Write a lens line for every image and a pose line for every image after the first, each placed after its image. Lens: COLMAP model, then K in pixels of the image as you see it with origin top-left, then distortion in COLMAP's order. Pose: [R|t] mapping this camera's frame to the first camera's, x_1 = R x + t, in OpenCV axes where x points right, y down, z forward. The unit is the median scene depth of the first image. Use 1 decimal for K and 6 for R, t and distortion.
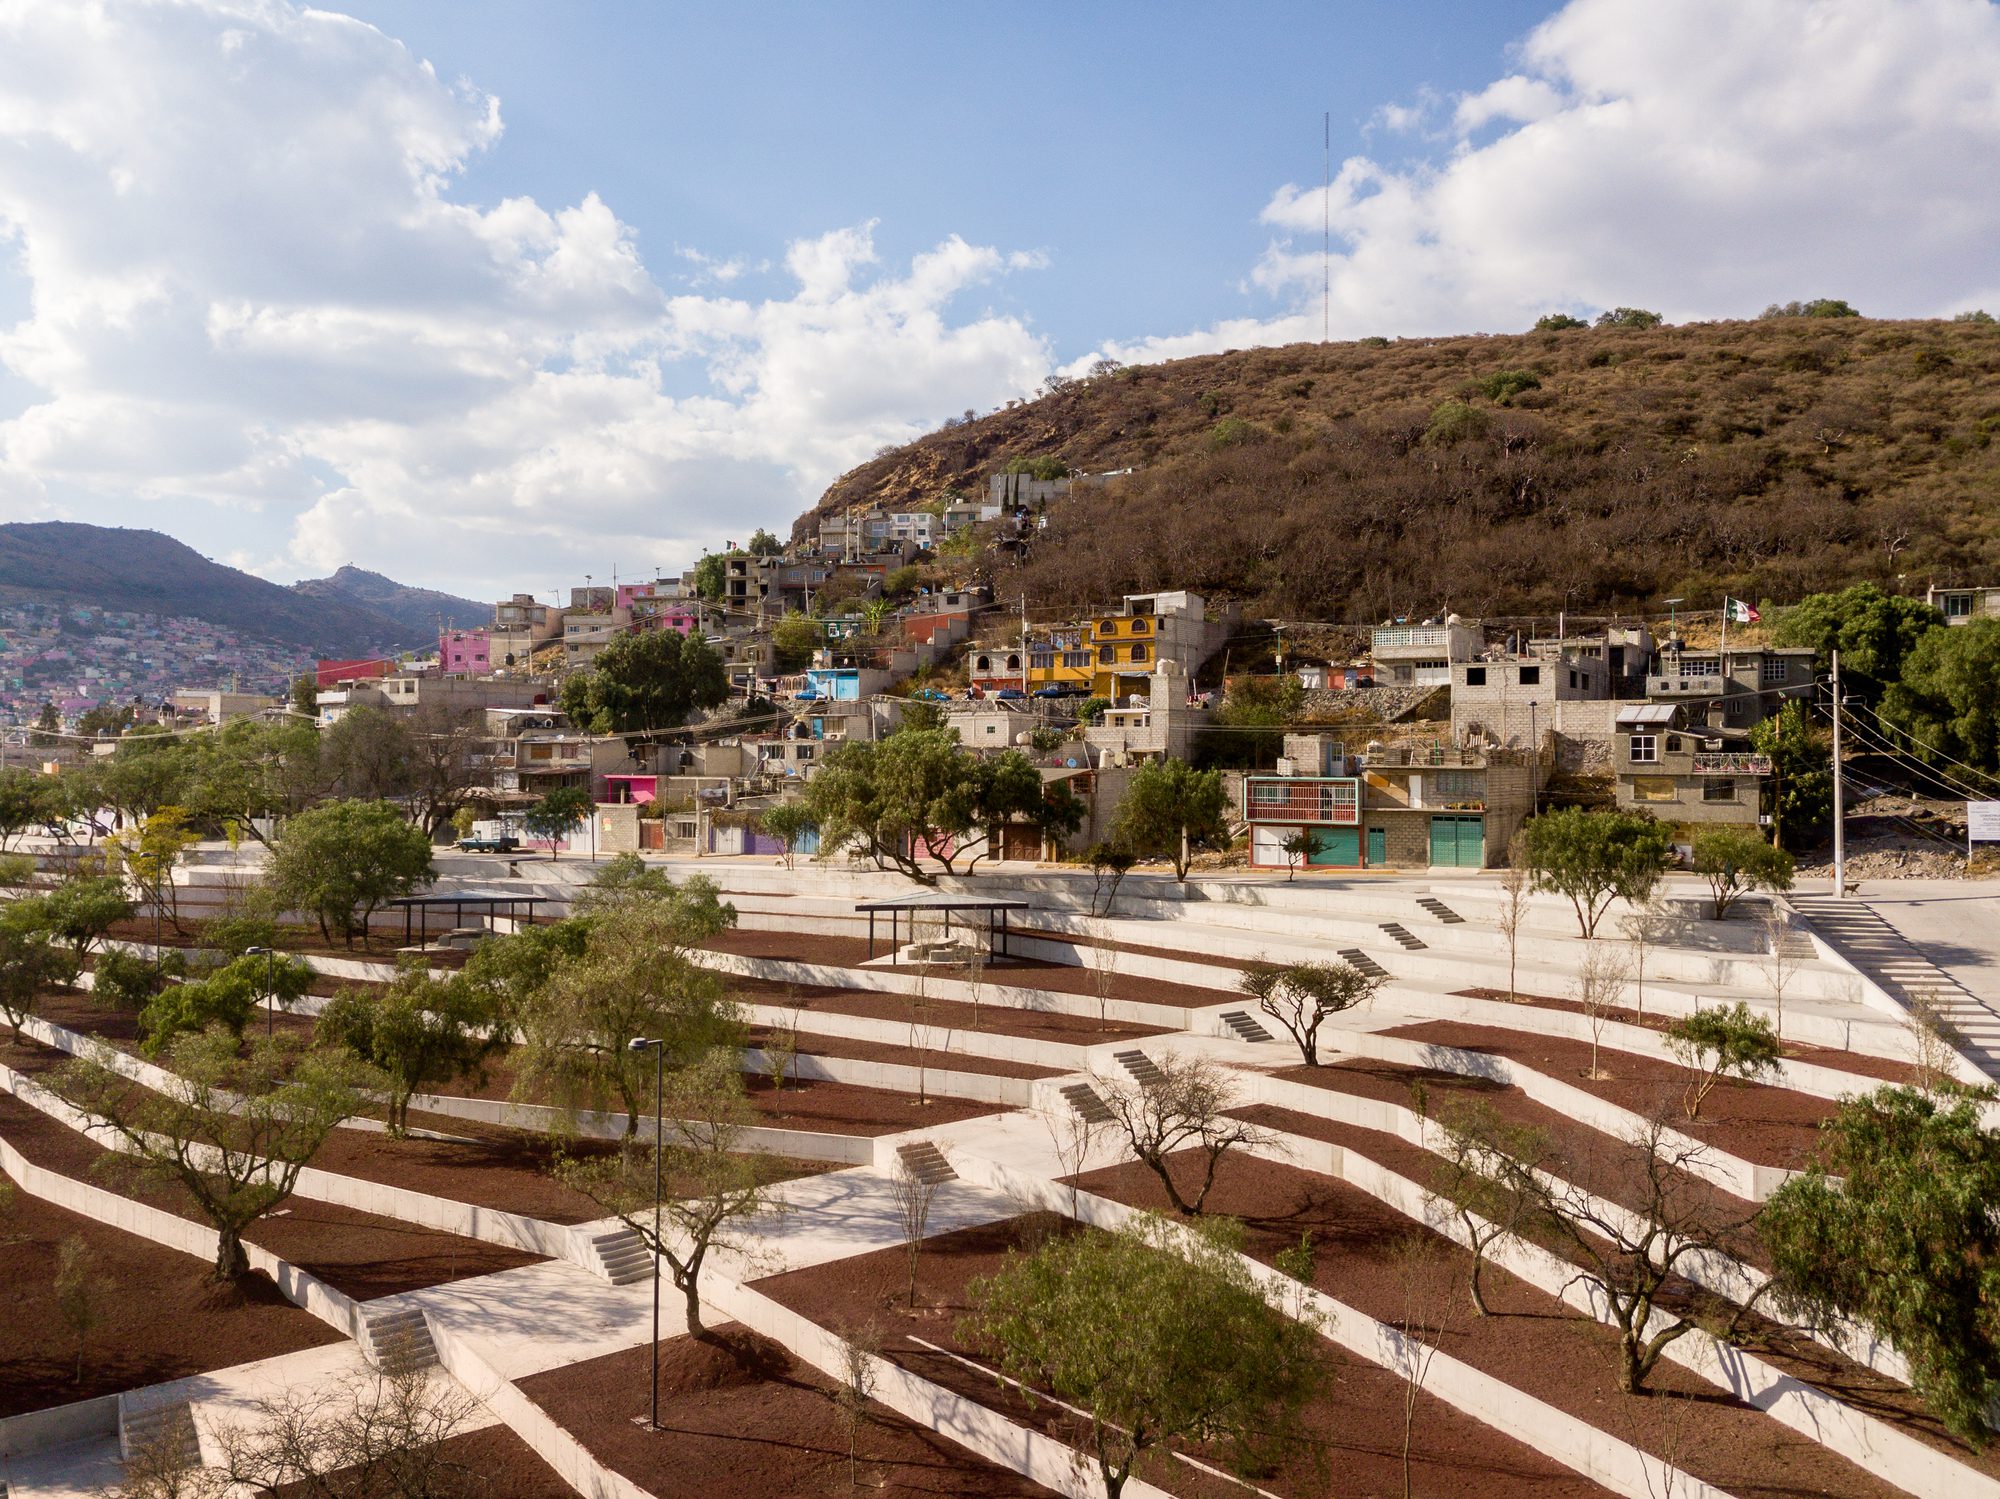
lens RADIAL K [[1521.5, 0, 1000.0], [0, 1521.5, 749.5], [0, 0, 1]] dist [0.009101, 0.002857]
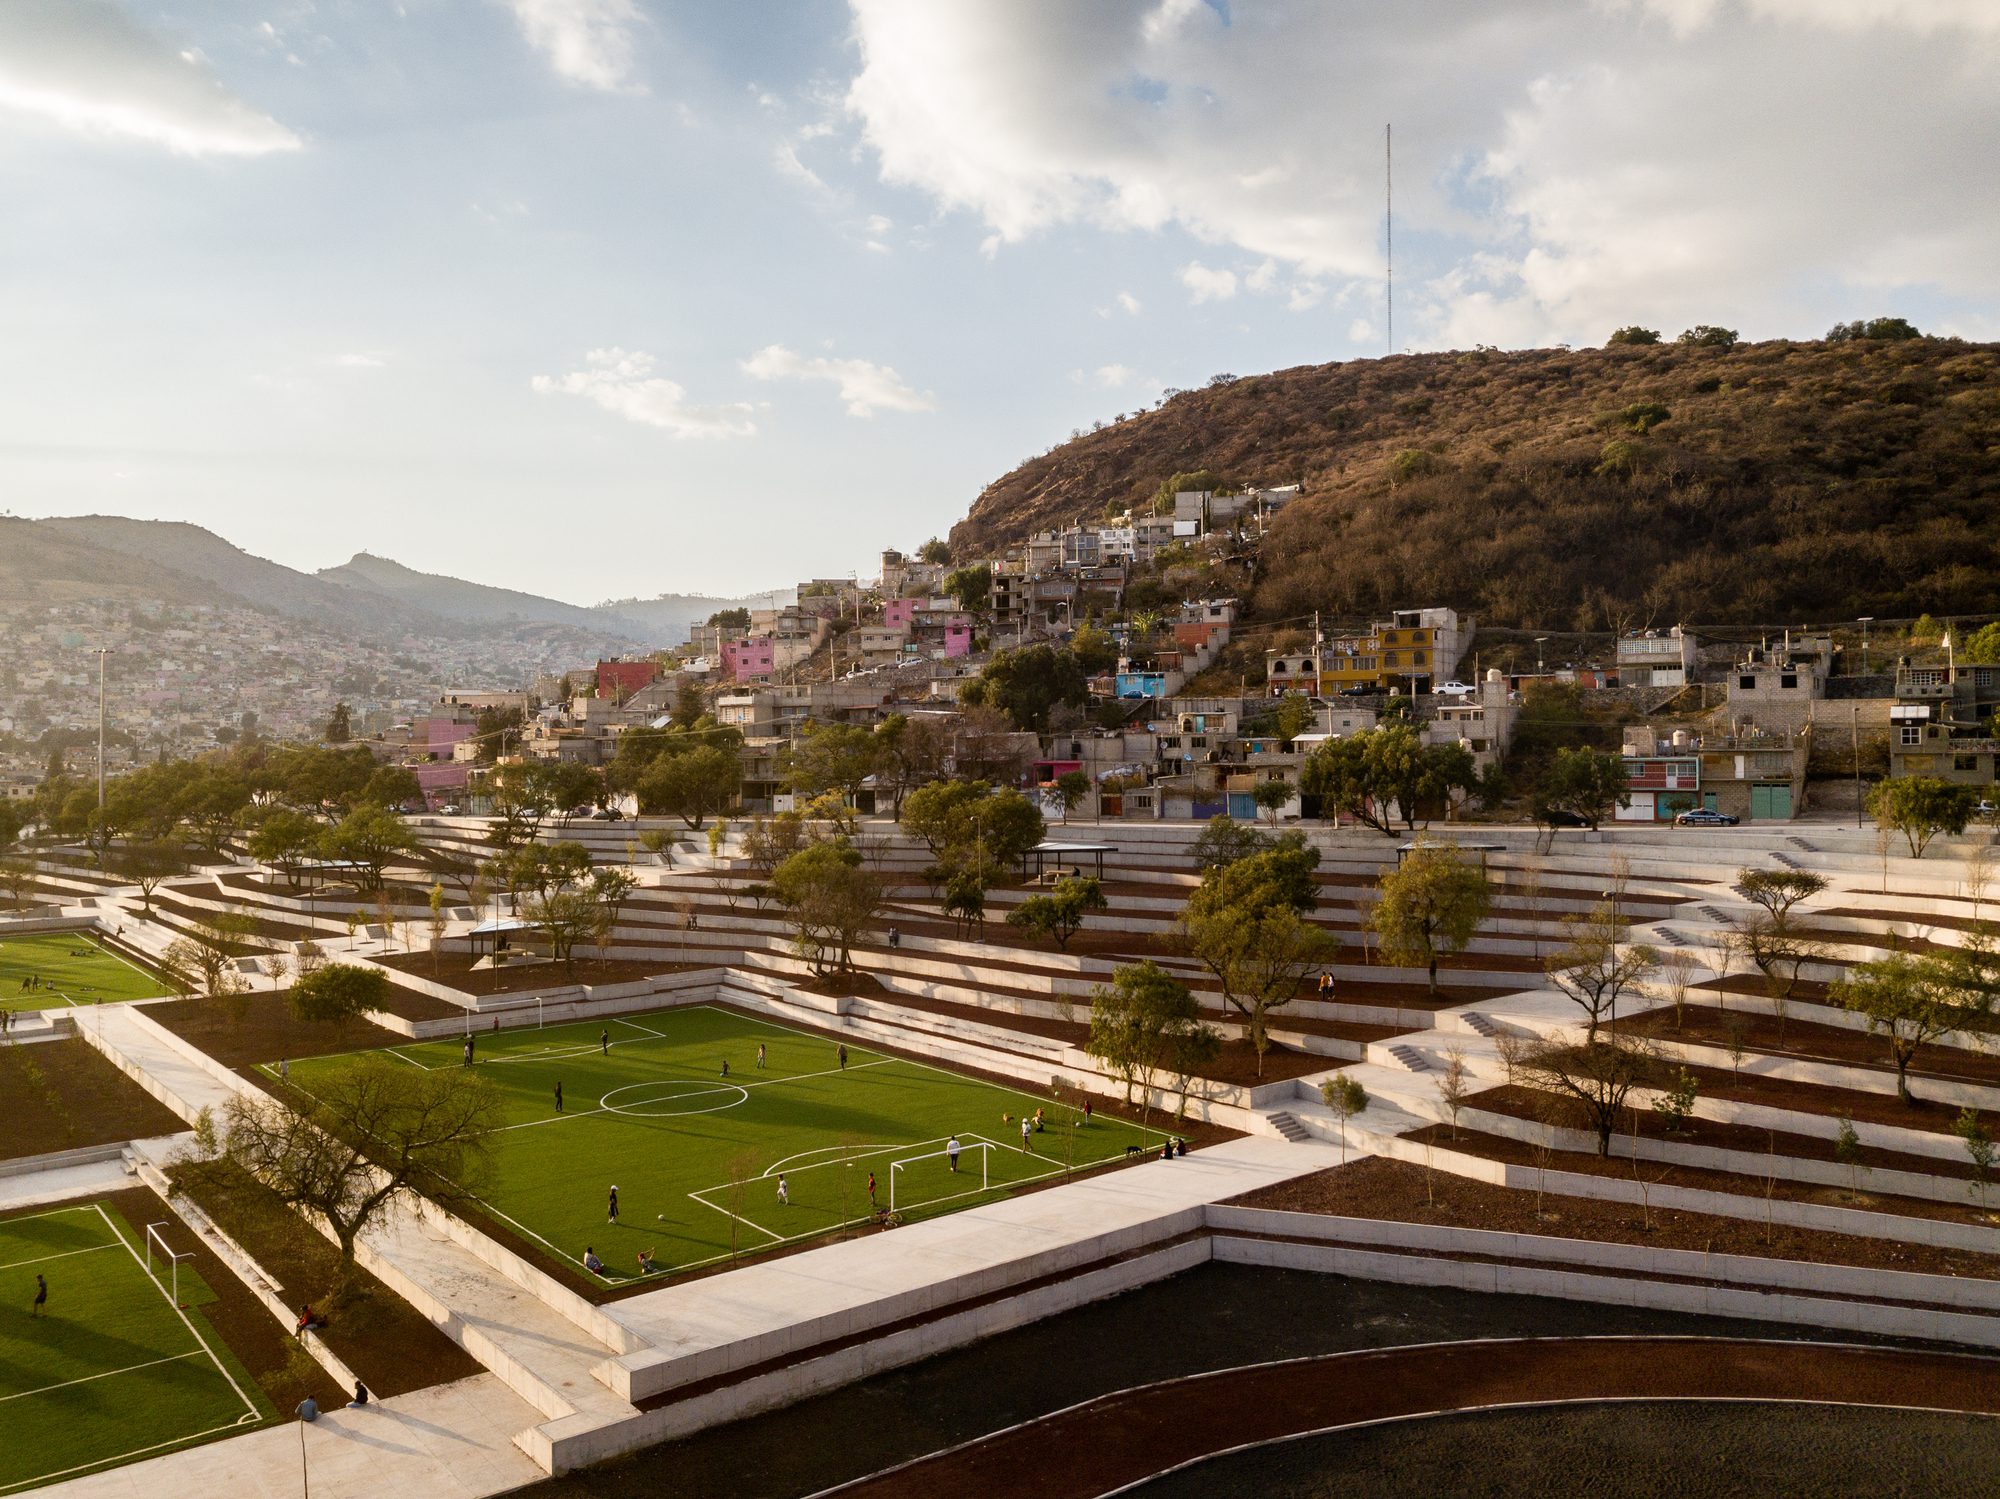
lens RADIAL K [[1508.3, 0, 1000.0], [0, 1508.3, 749.5], [0, 0, 1]] dist [0.003181, -0.003957]
pose [[0.999895, -0.014065, -0.003405, -0.115430], [0.014118, 0.999773, 0.015966, -0.005964], [0.003179, -0.016012, 0.999867, -0.118418]]
